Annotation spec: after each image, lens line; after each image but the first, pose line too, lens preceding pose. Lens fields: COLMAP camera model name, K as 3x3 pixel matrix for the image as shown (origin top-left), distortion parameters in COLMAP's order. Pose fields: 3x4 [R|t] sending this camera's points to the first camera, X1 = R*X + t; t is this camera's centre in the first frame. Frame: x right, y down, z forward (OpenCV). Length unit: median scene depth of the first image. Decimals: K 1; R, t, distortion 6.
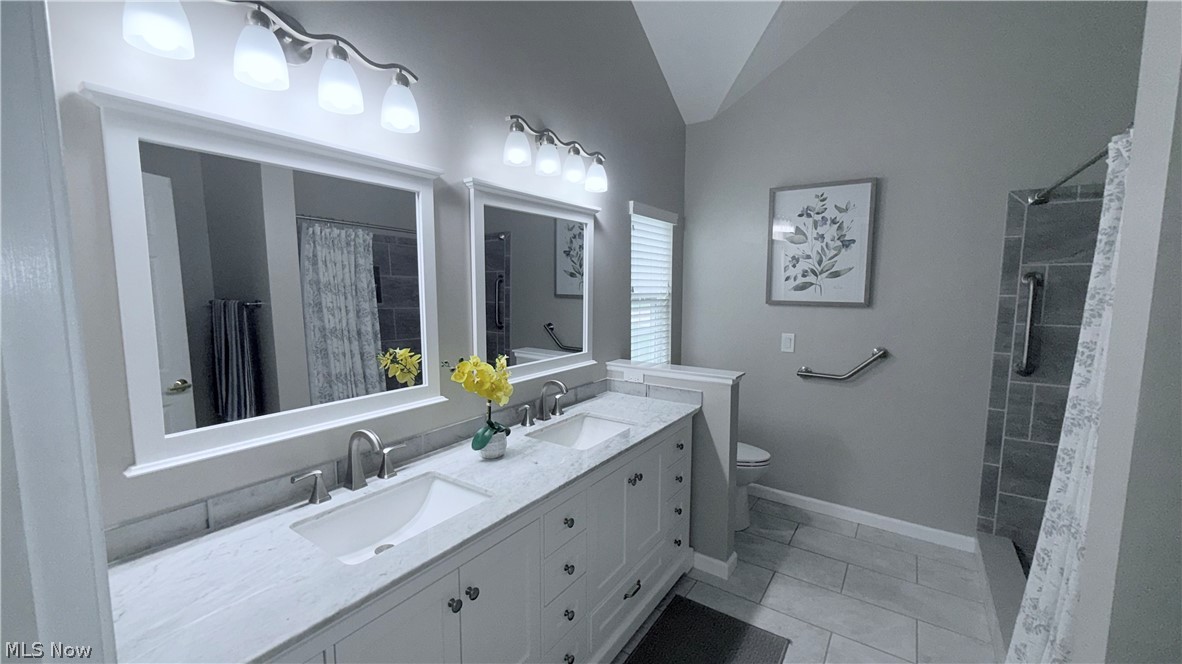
lens RADIAL K [[471.6, 0, 593.9], [0, 471.6, 332.8], [0, 0, 1]] dist [-0.000368, 0.000316]
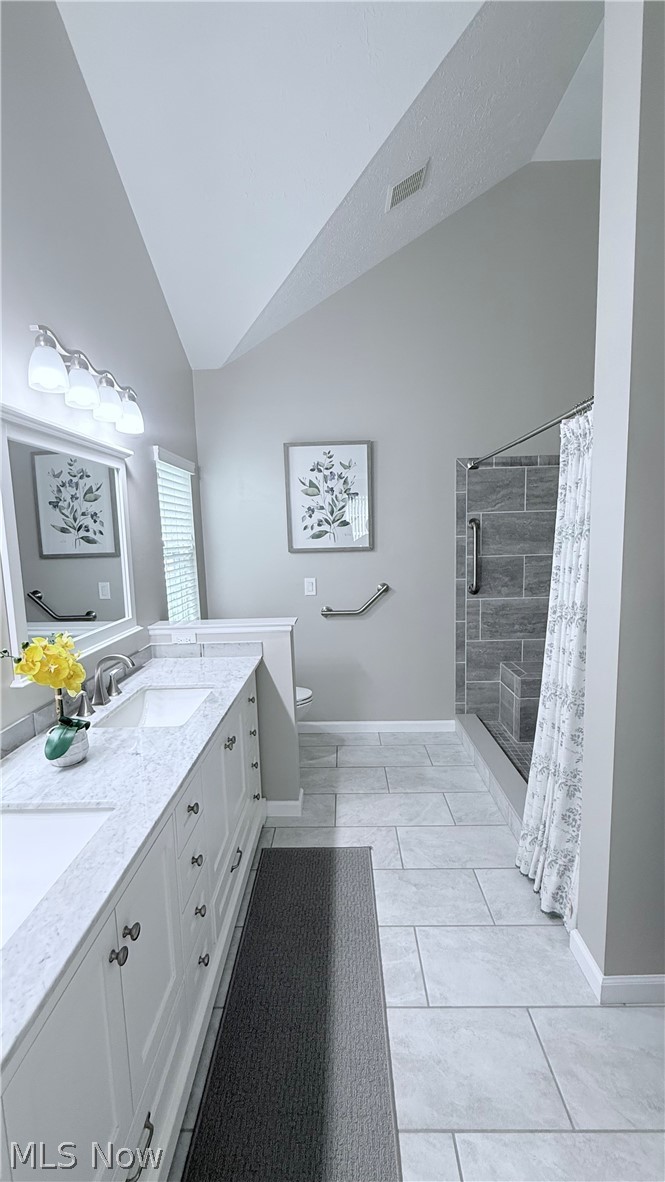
lens RADIAL K [[471.6, 0, 333.4], [0, 471.6, 588.6], [0, 0, 1]] dist [-0.000368, 0.000316]
pose [[0.835814, -0.093874, 0.540928, -0.170517], [0.090239, 0.995363, 0.033305, -0.007876], [-0.541546, 0.020976, 0.840409, 0.069012]]
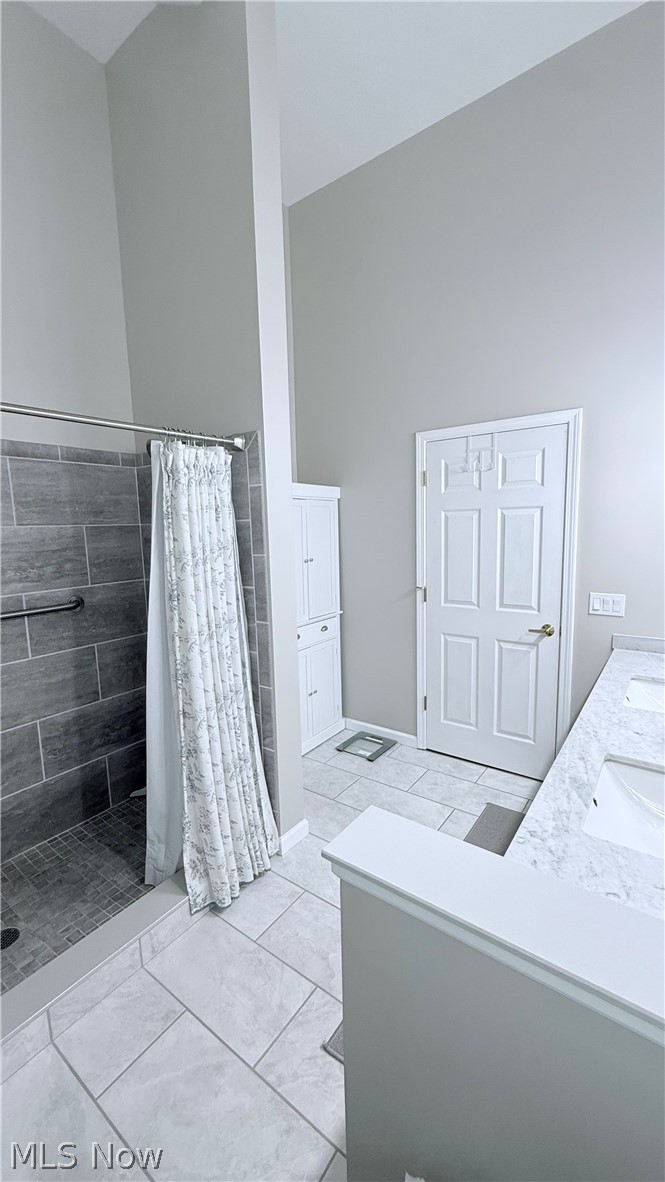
lens RADIAL K [[471.6, 0, 333.4], [0, 471.6, 588.6], [0, 0, 1]] dist [-0.000368, 0.000316]
pose [[-0.999030, 0.017978, 0.040189, 0.288464], [0.026975, 0.971372, 0.236028, -0.157657], [-0.034795, 0.236883, -0.970915, 1.232437]]
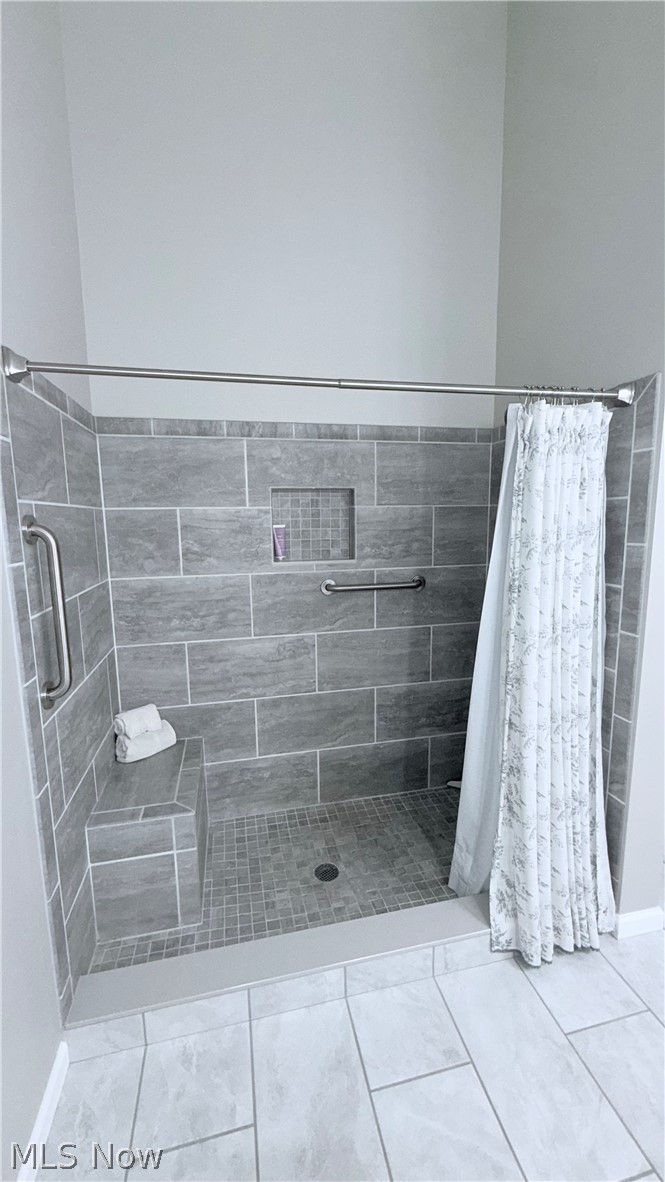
lens RADIAL K [[471.6, 0, 333.4], [0, 471.6, 588.6], [0, 0, 1]] dist [-0.000368, 0.000316]
pose [[-0.730733, -0.094067, 0.676152, 0.318559], [0.082052, 0.971178, 0.223786, -0.137074], [-0.677715, 0.219007, -0.701953, 1.132750]]
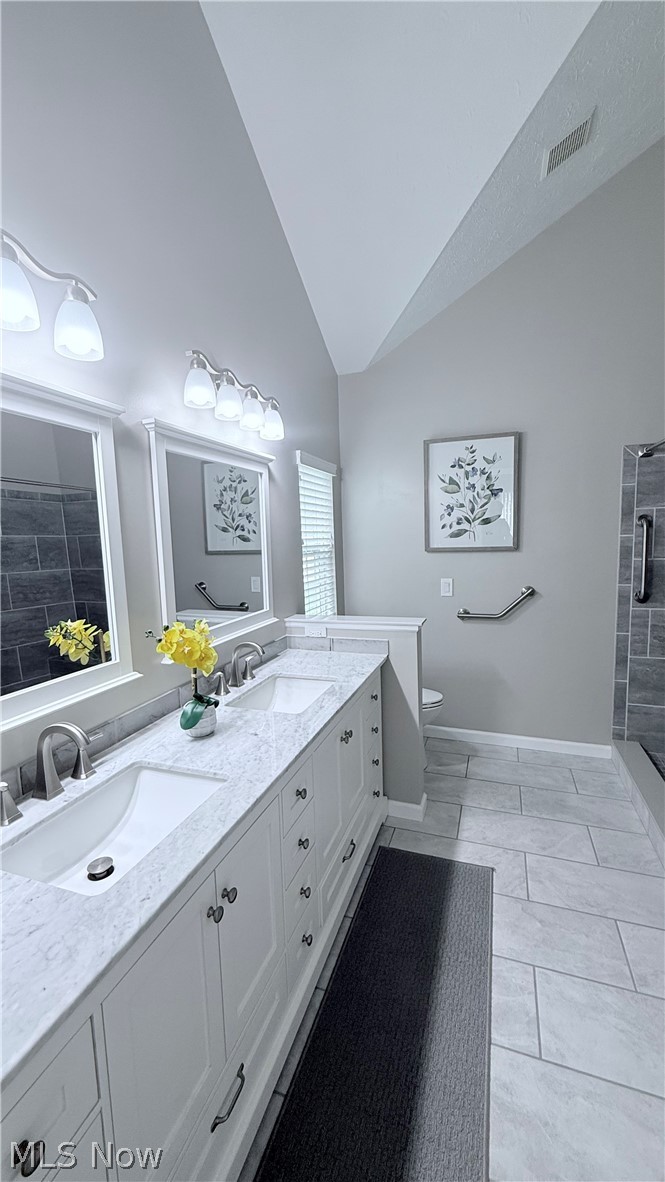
lens RADIAL K [[471.6, 0, 333.4], [0, 471.6, 588.6], [0, 0, 1]] dist [-0.000368, 0.000316]
pose [[0.966036, -0.060985, 0.251109, -0.125484], [0.060231, 0.998127, 0.010694, -0.003589], [-0.251291, 0.004793, 0.967900, 0.054062]]
